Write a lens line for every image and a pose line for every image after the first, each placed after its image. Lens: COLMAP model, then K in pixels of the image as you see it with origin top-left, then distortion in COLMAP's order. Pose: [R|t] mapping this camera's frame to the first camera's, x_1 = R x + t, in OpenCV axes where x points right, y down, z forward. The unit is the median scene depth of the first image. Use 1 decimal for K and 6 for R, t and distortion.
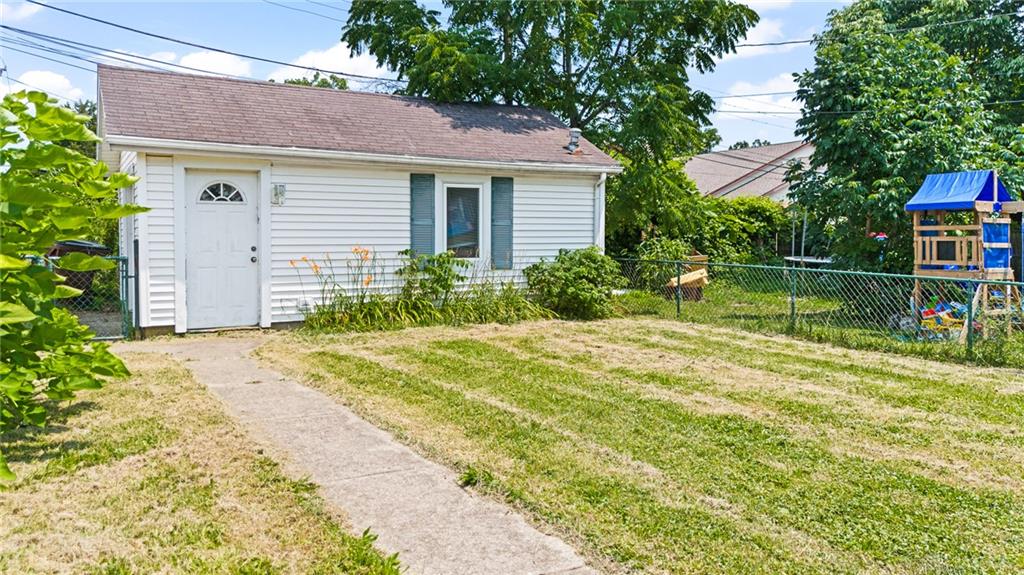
lens RADIAL K [[762.4, 0, 514.4], [0, 762.4, 274.1], [0, 0, 1]] dist [0.046585, -0.030485]
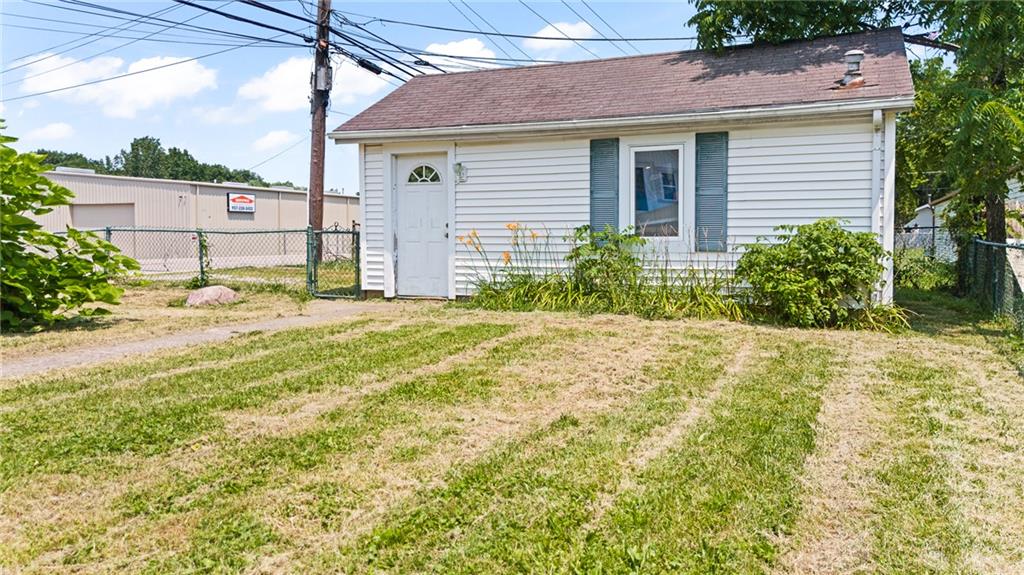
lens RADIAL K [[762.4, 0, 514.4], [0, 762.4, 274.1], [0, 0, 1]] dist [0.046585, -0.030485]
pose [[0.598788, 0.047551, -0.799495, 0.523582], [-0.033156, 0.998852, 0.034576, -0.004343], [0.800221, 0.005805, 0.599677, 0.402138]]
